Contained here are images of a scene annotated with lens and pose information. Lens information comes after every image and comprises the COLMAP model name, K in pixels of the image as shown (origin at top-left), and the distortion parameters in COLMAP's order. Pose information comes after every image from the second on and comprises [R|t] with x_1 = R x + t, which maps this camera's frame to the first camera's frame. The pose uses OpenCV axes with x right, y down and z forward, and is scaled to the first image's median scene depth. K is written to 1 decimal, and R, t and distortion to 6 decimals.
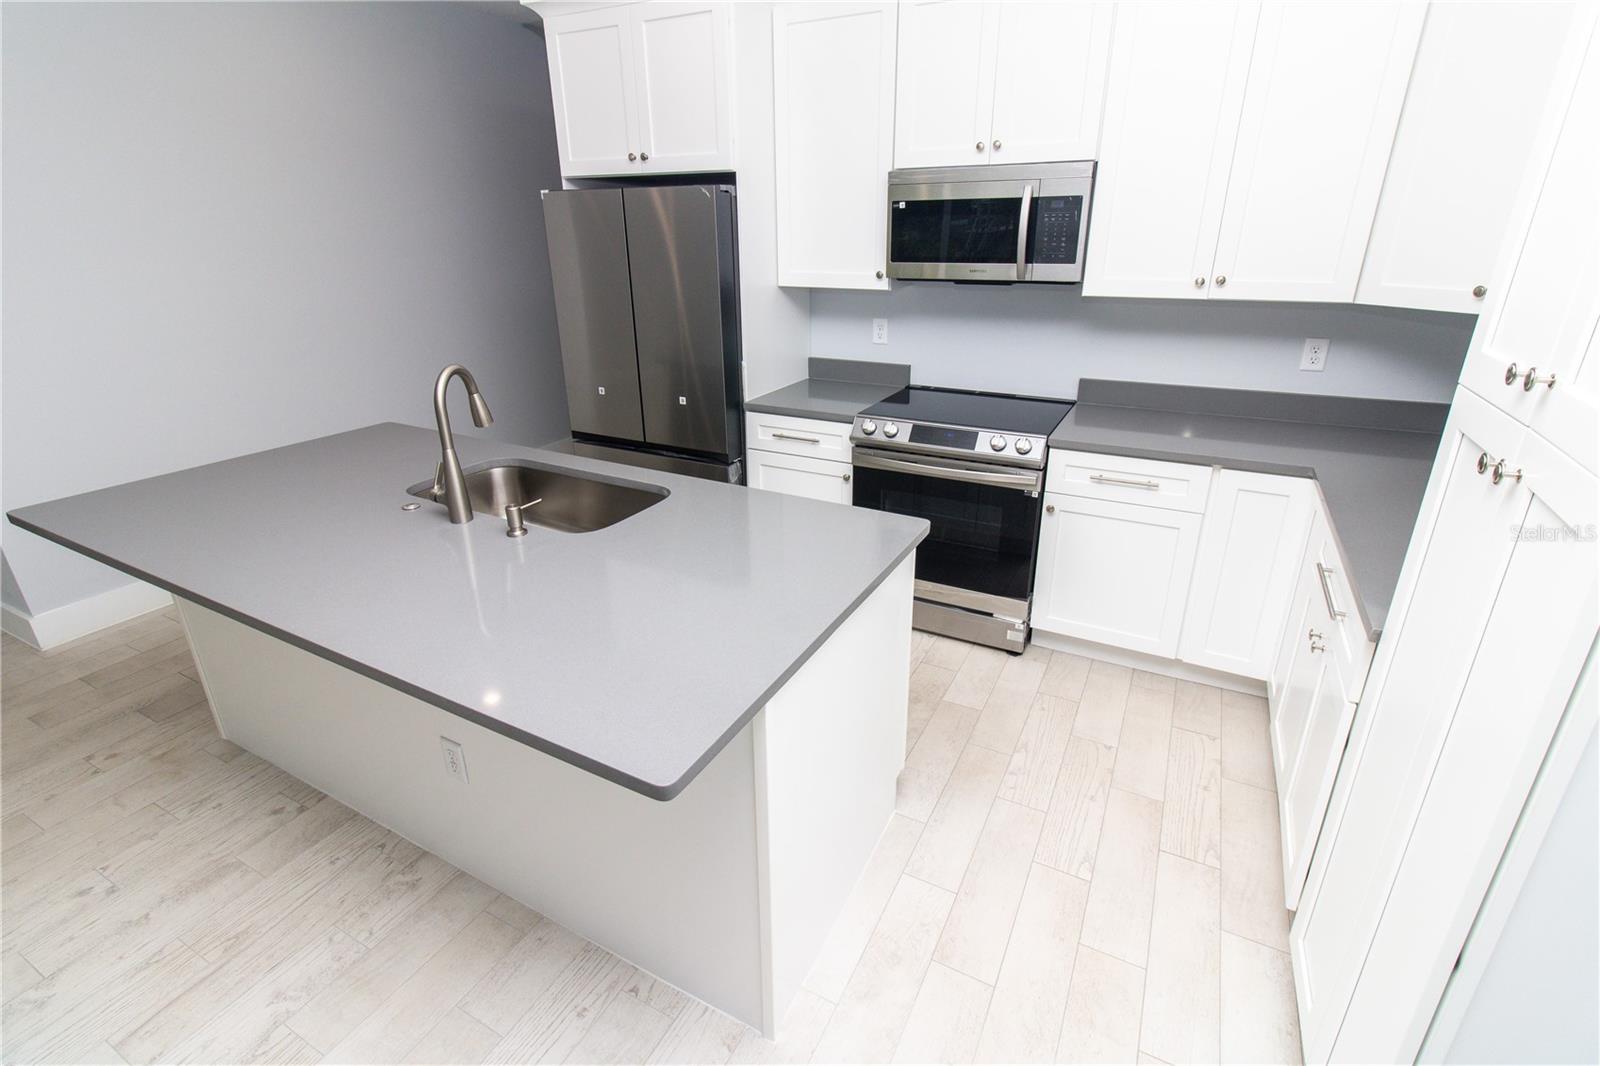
lens RADIAL K [[740.5, 0, 800.2], [0, 740.5, 515.1], [0, 0, 1]] dist [0.000655, -0.000065]
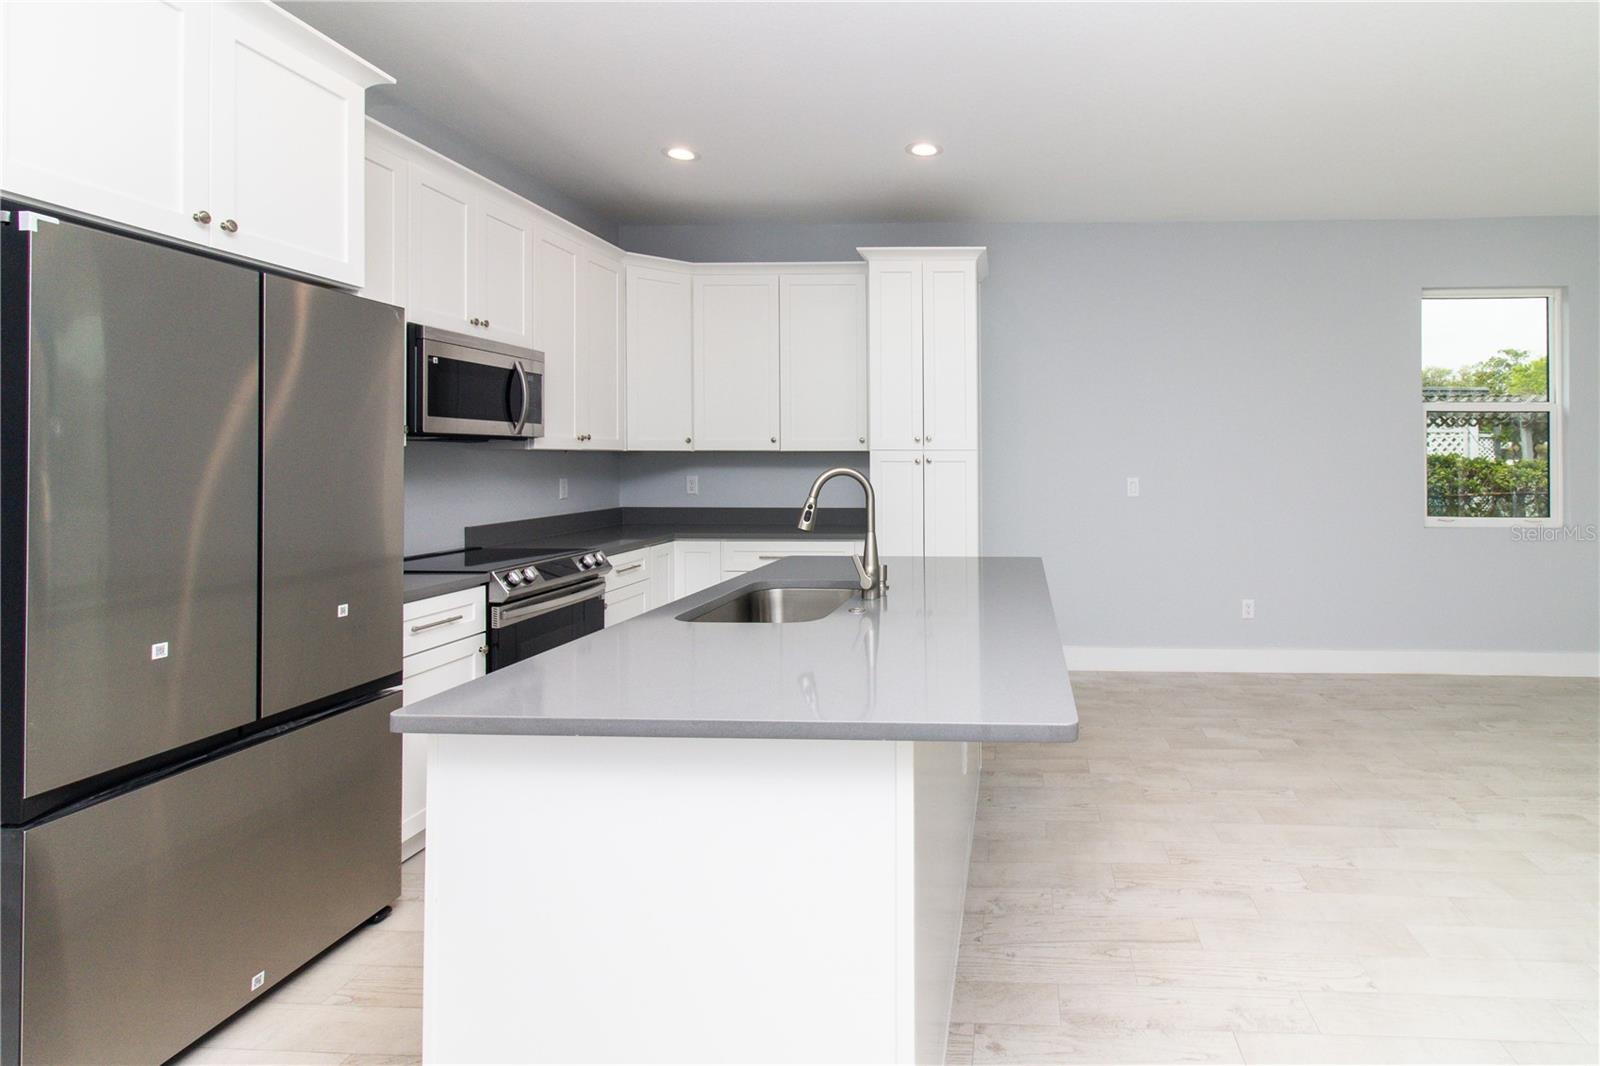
lens RADIAL K [[799.5, 0, 1008.7], [0, 799.5, 455.2], [0, 0, 1]] dist [0.002361, 0.000255]
pose [[-0.460470, 0.012226, 0.887591, -1.391215], [0.321851, 0.934165, 0.154104, -0.276394], [-0.827272, 0.356632, -0.434090, 1.084877]]
